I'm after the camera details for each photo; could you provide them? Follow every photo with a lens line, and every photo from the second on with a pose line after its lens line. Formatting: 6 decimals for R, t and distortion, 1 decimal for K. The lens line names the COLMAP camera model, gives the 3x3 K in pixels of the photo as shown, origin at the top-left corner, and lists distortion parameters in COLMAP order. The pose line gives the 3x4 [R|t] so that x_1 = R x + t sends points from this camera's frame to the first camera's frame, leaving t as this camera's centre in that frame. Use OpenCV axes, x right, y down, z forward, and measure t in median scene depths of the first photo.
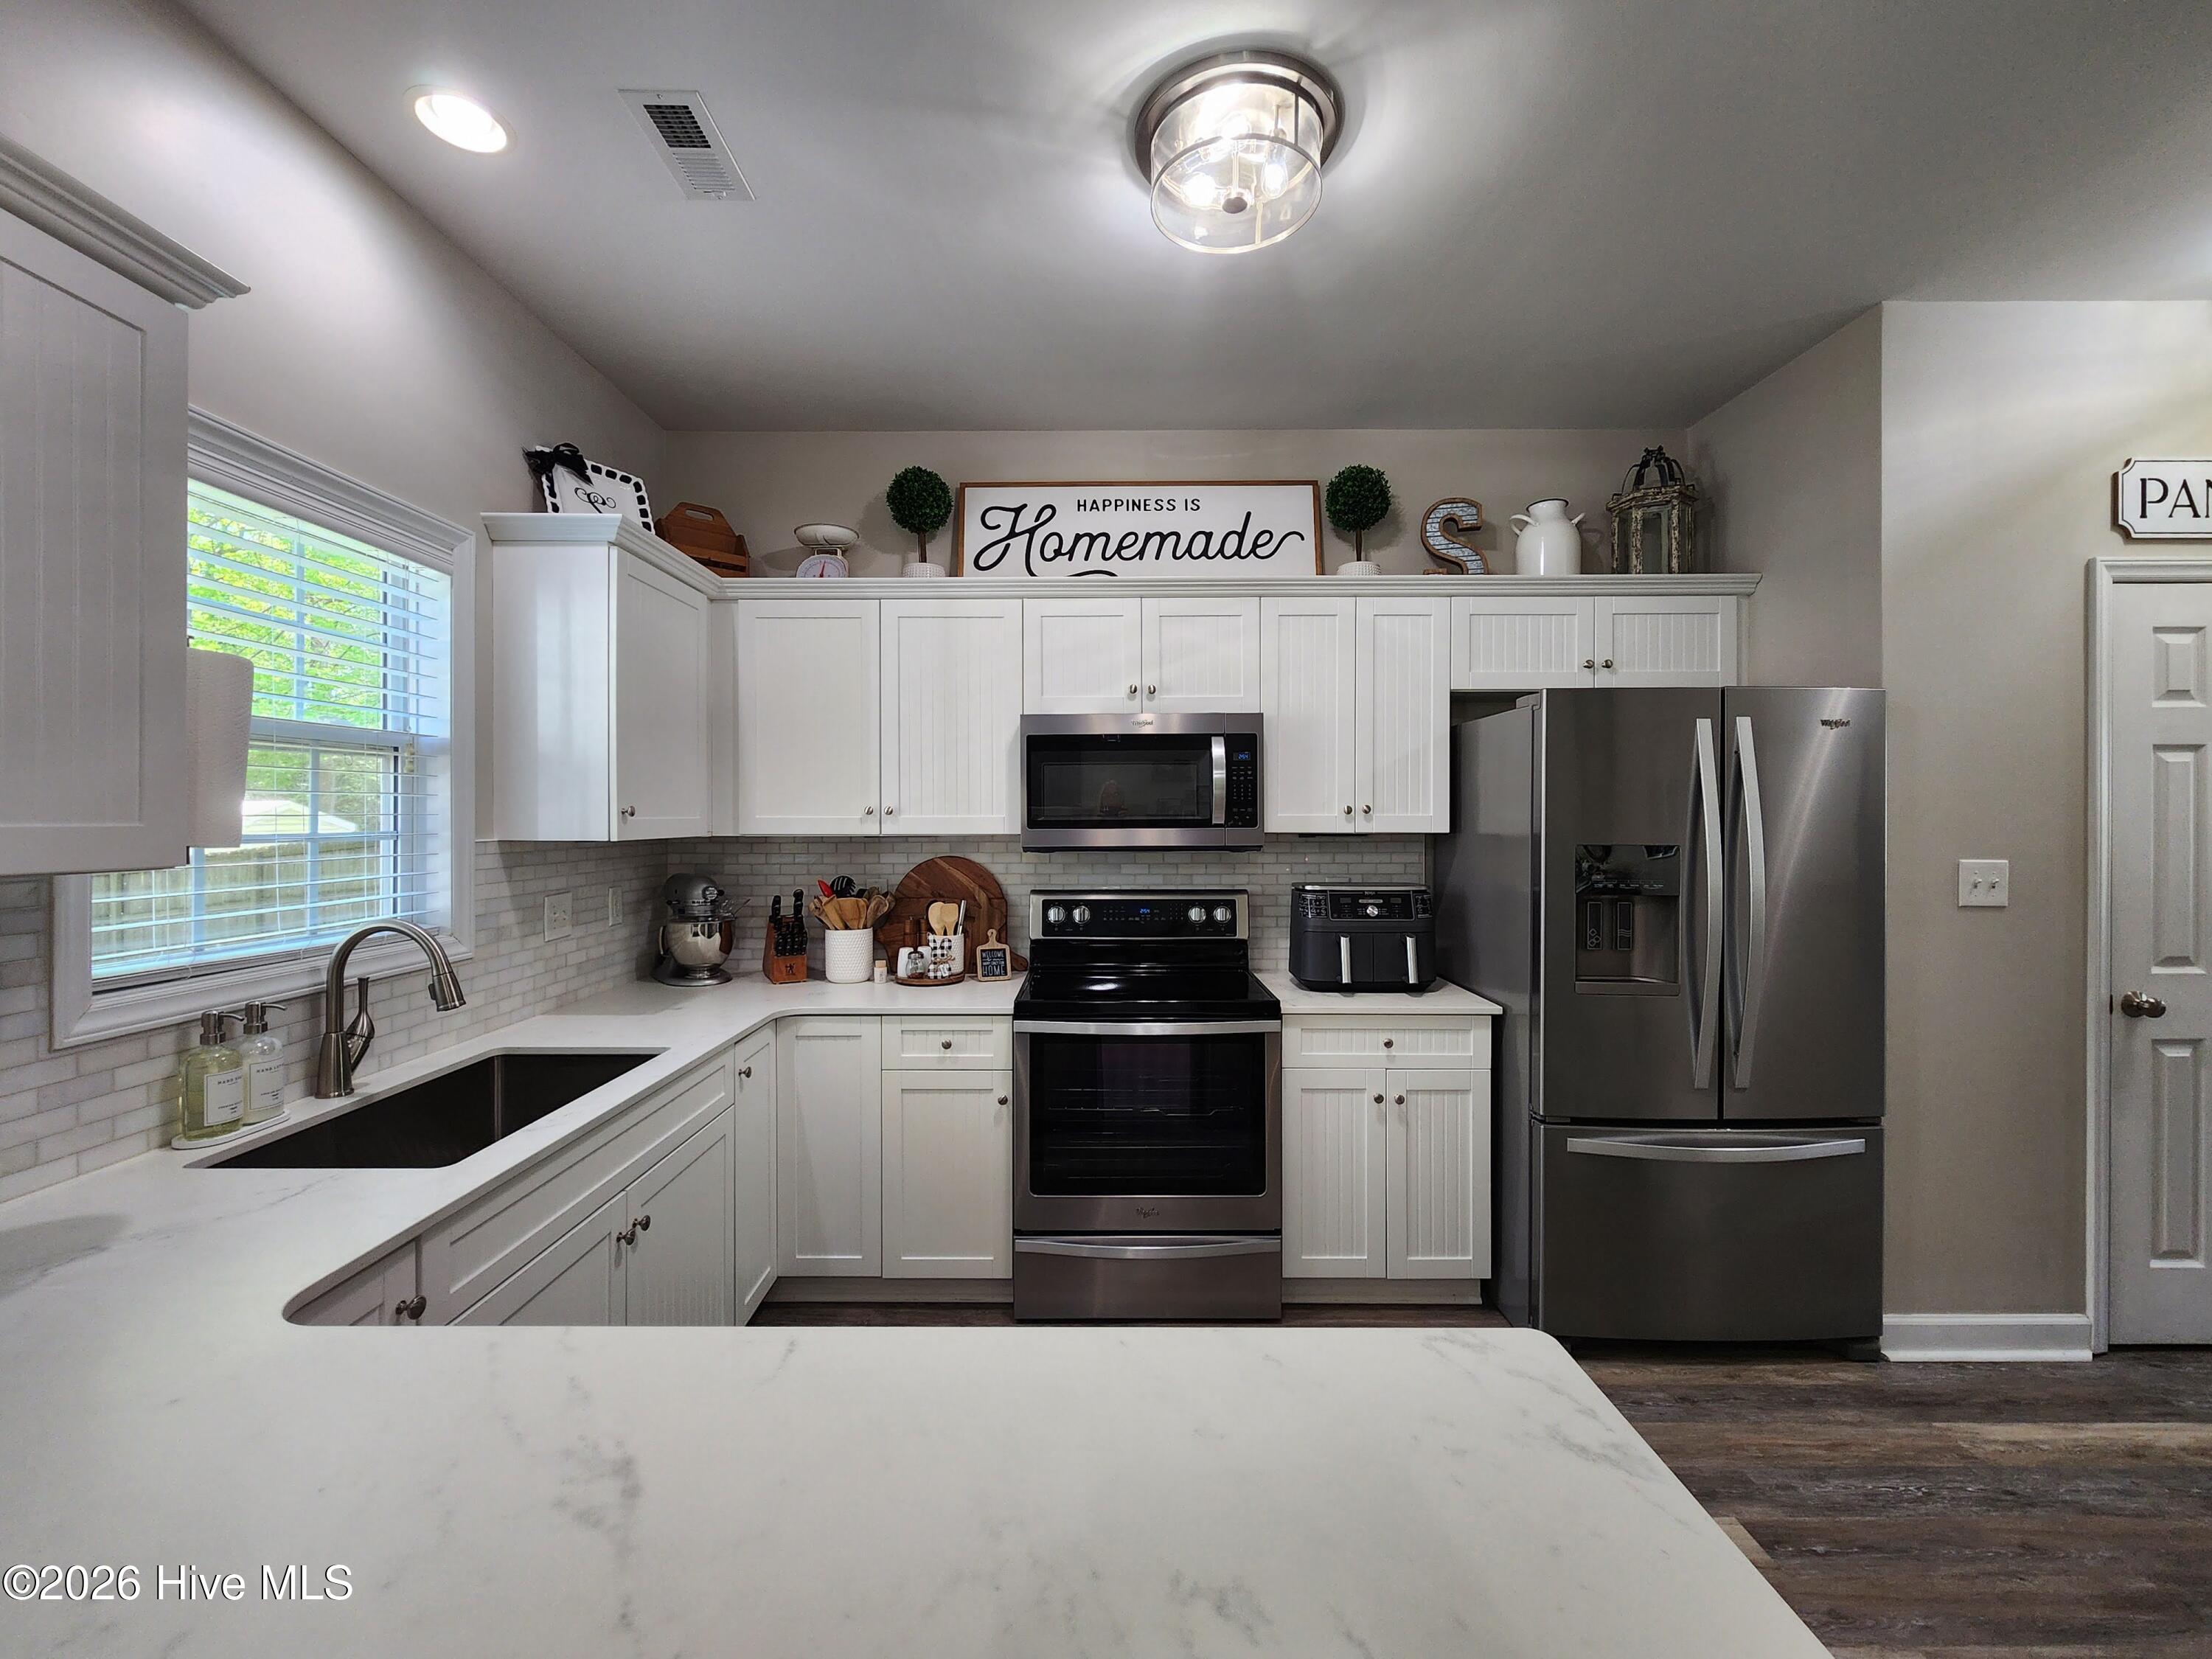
lens RADIAL K [[906.9, 0, 1095.7], [0, 906.9, 816.4], [0, 0, 1]] dist [-0.001368, 0.000118]
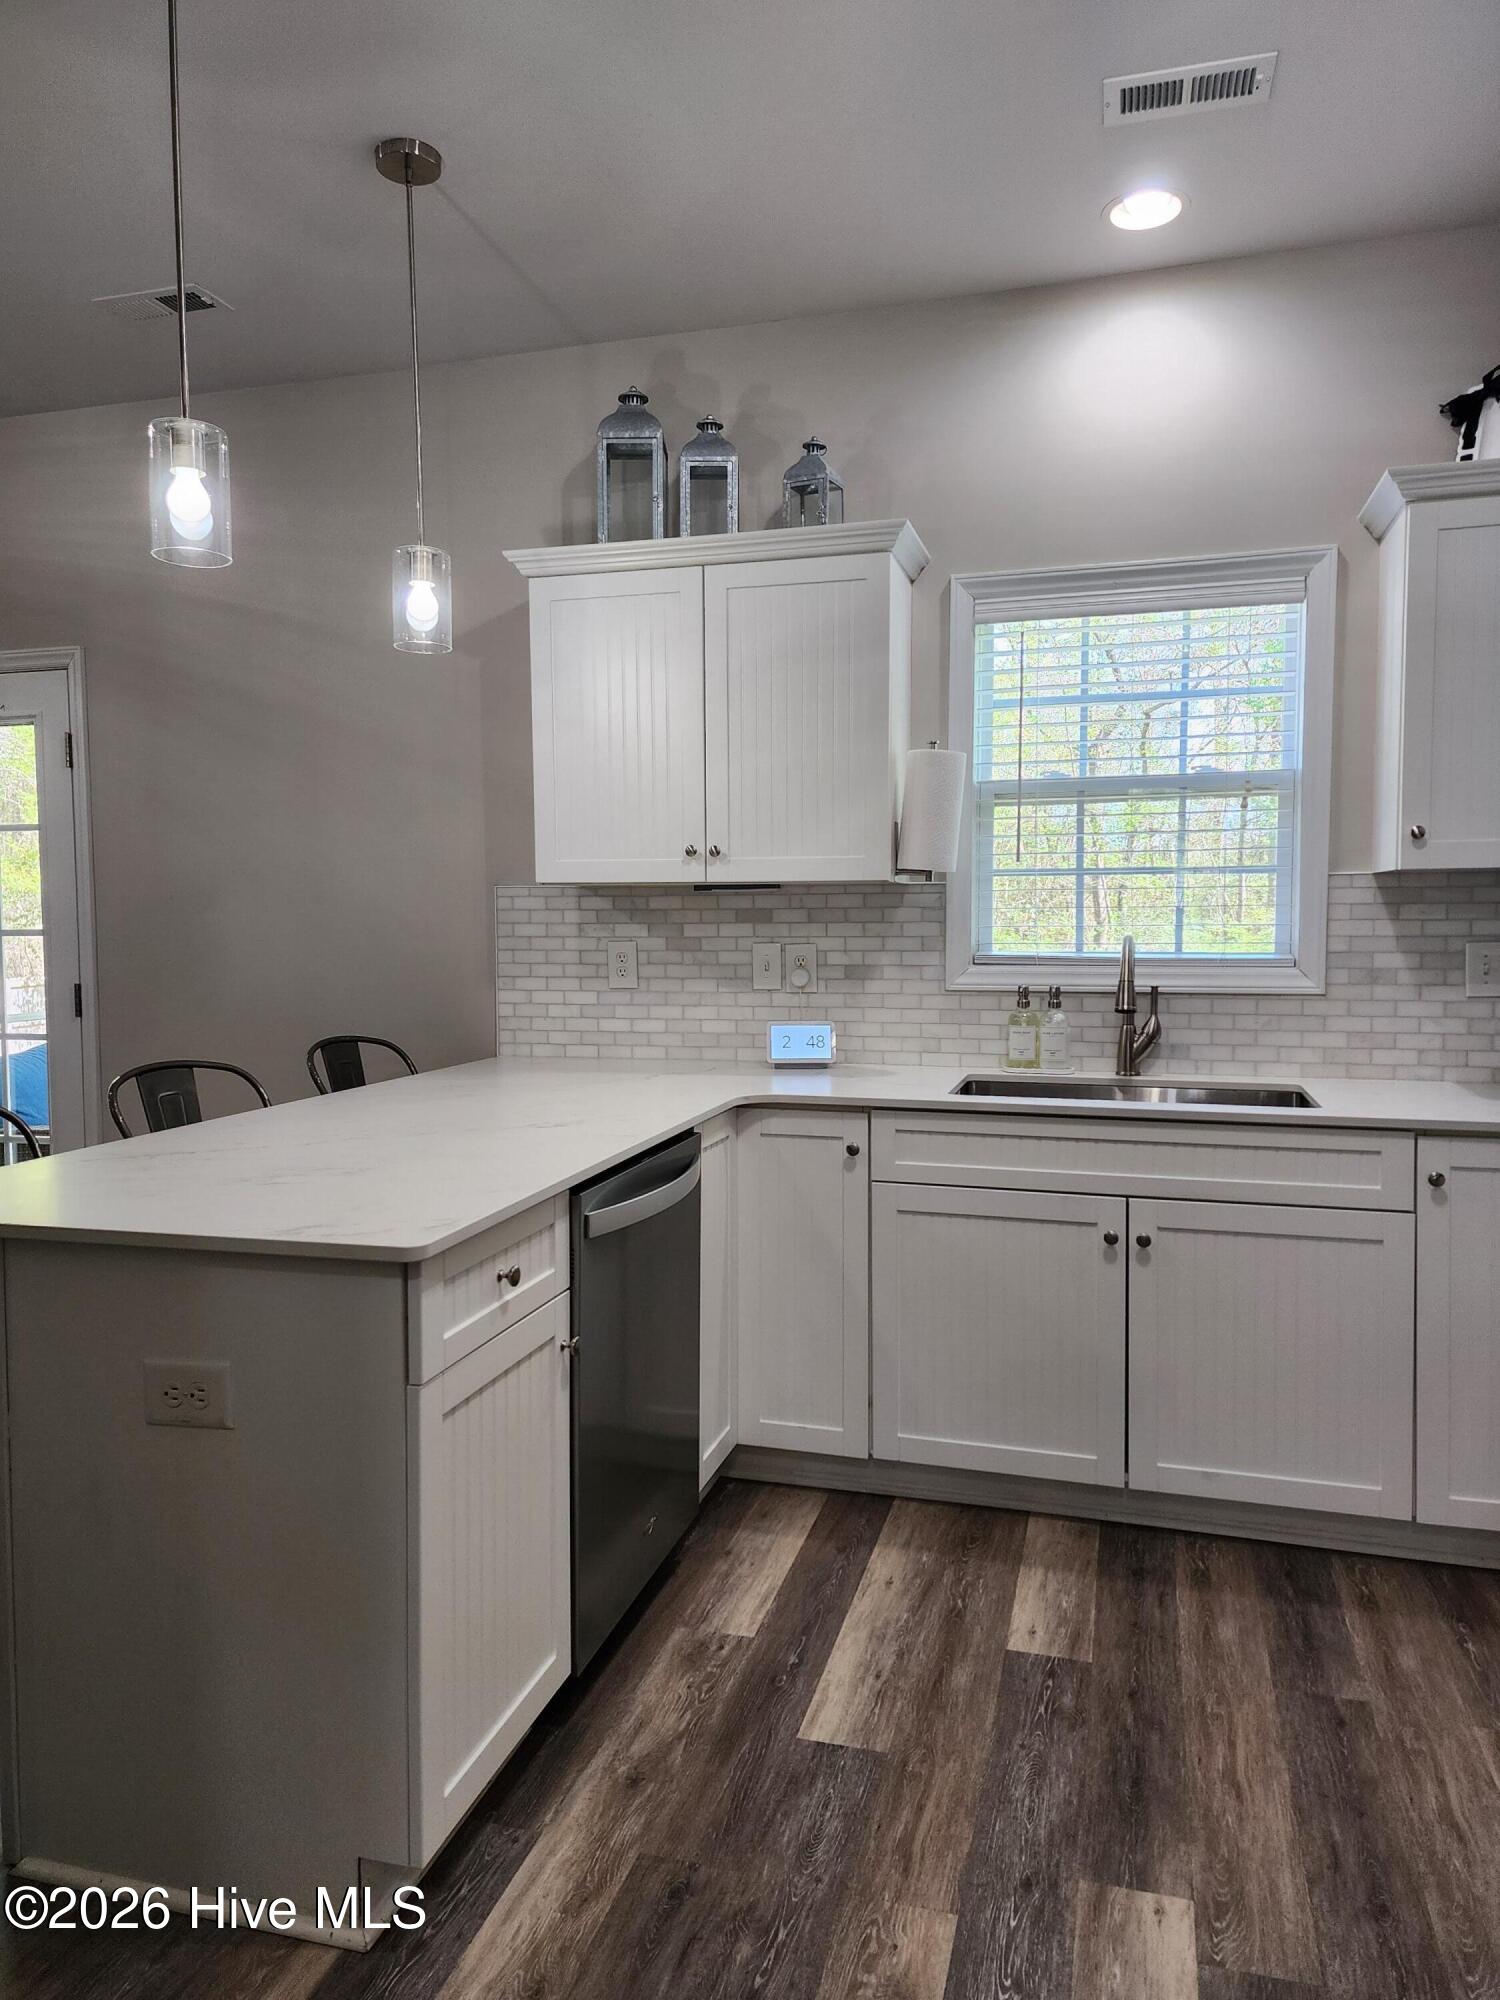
lens RADIAL K [[1317.5, 0, 772.0], [0, 1317.5, 993.0], [0, 0, 1]] dist [0.073568, -0.061644]
pose [[-0.256753, 0.056613, -0.964818, 0.665019], [0.005505, 0.998352, 0.057116, 0.055546], [0.966461, 0.009353, -0.256641, 0.633501]]
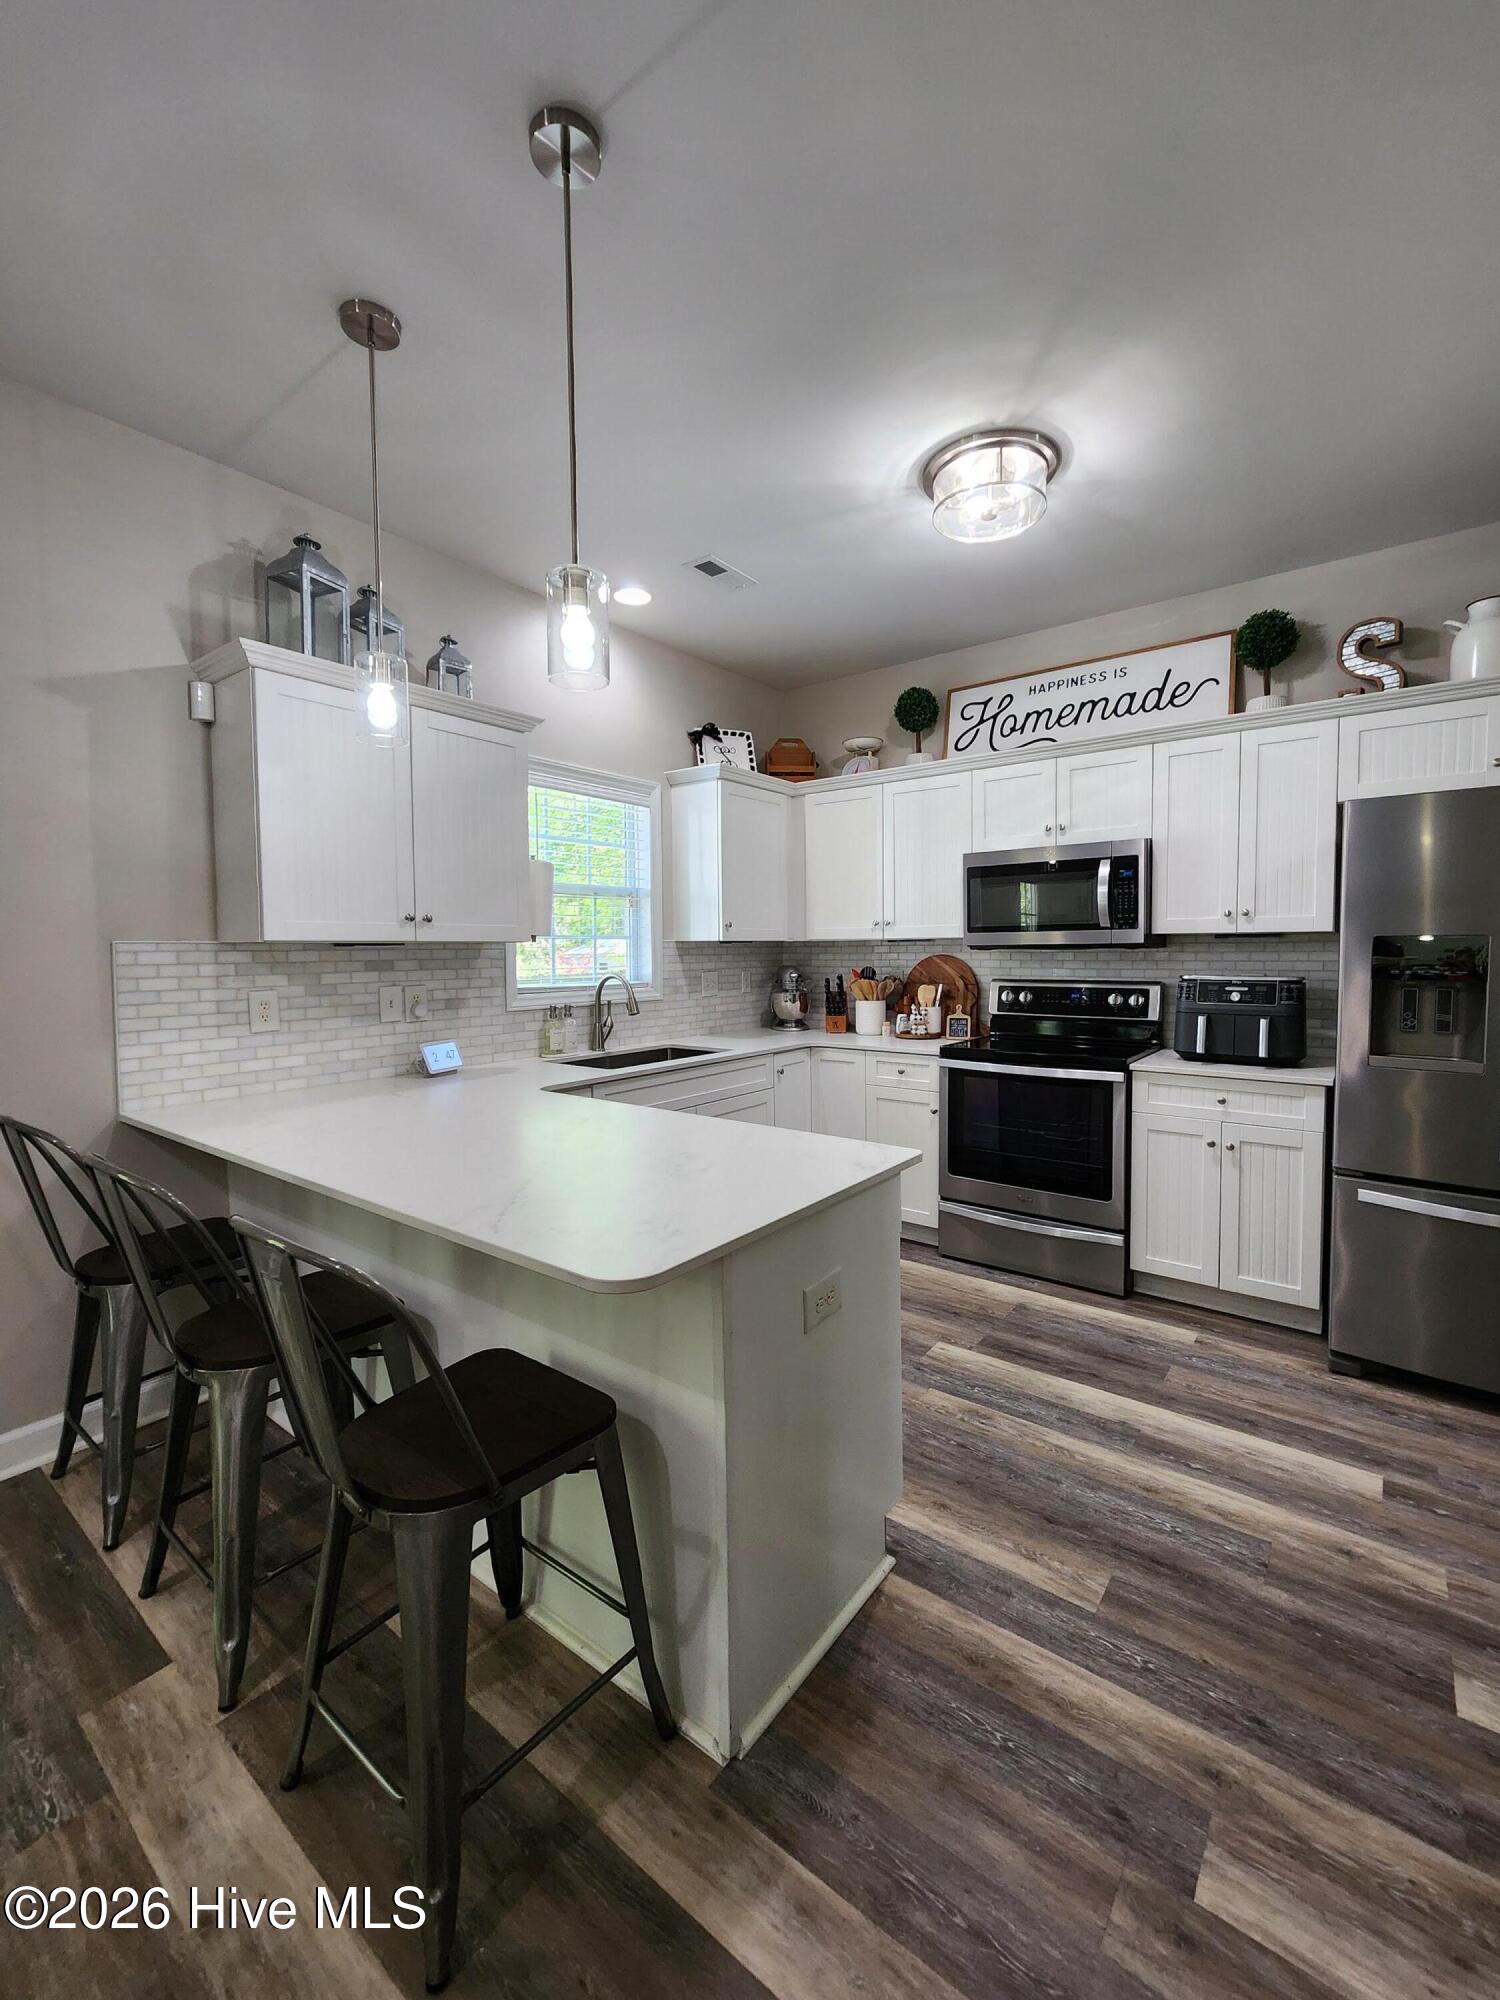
lens RADIAL K [[820.0, 0, 760.6], [0, 820.0, 982.0], [0, 0, 1]] dist [-0.001368, 0.000118]
pose [[0.799186, 0.020319, -0.600741, 0.450326], [0.007667, 0.999003, 0.043990, 0.031791], [0.601035, -0.039762, 0.798233, -0.243530]]
